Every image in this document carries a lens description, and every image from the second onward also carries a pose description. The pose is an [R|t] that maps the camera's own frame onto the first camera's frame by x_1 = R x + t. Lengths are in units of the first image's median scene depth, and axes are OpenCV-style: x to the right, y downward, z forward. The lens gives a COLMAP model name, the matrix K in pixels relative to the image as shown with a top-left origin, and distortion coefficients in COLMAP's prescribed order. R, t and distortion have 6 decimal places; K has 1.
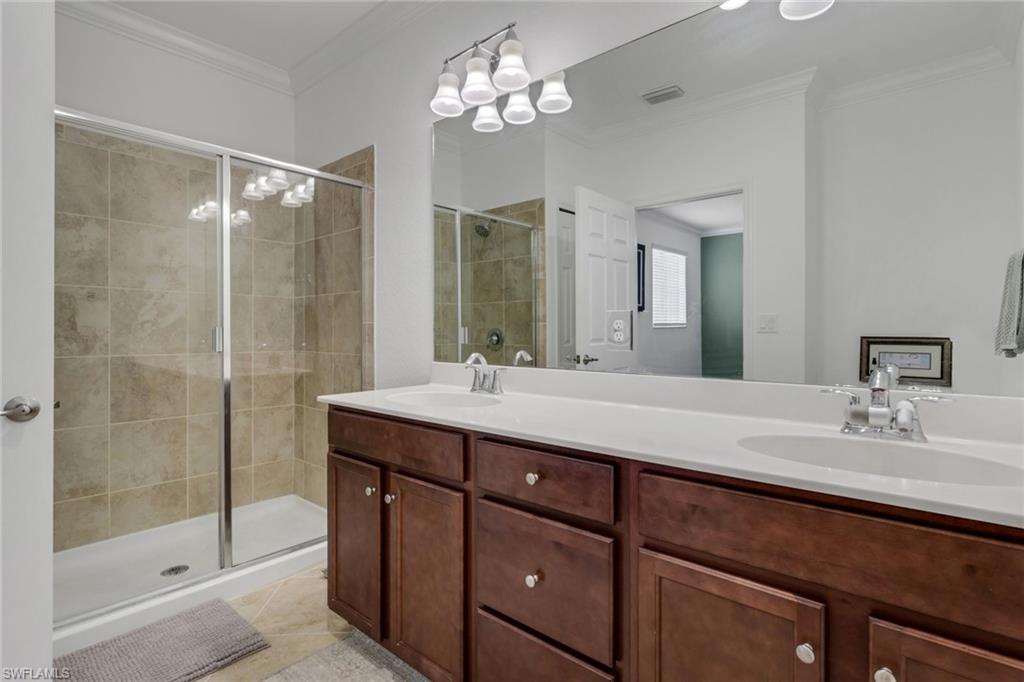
lens RADIAL K [[506.8, 0, 508.7], [0, 506.8, 348.5], [0, 0, 1]] dist [-0.002014, -0.000175]
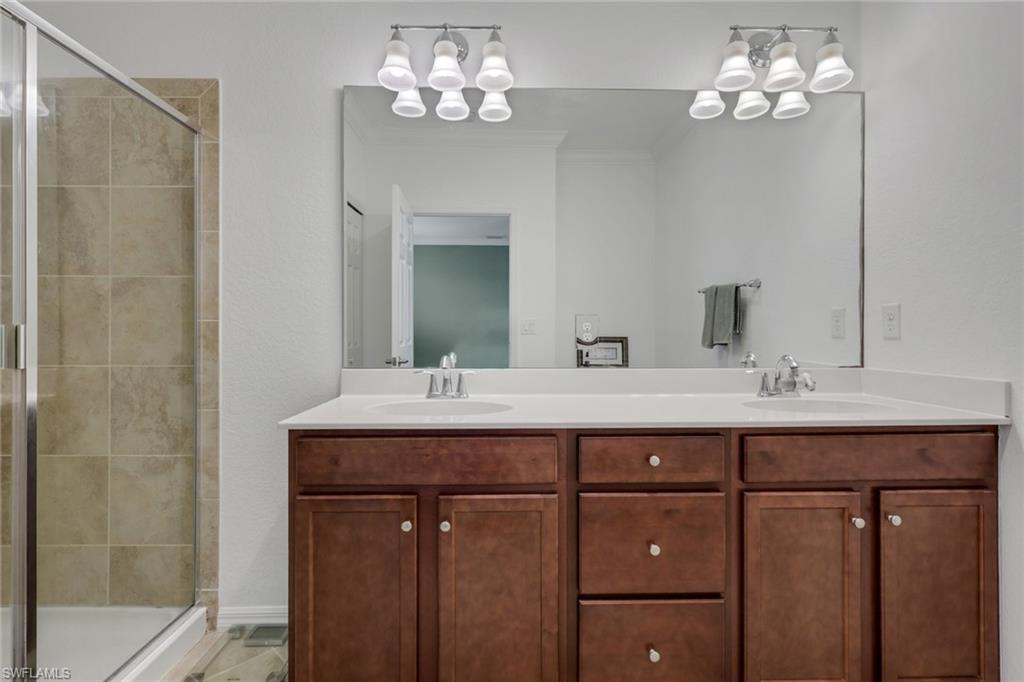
lens RADIAL K [[502.7, 0, 512.5], [0, 502.7, 344.1], [0, 0, 1]] dist [-0.000468, 0.001053]
pose [[0.730590, -0.015720, 0.682636, -0.586226], [0.024385, 0.999698, -0.003077, -0.006601], [-0.682381, 0.018894, 0.730752, 0.232890]]
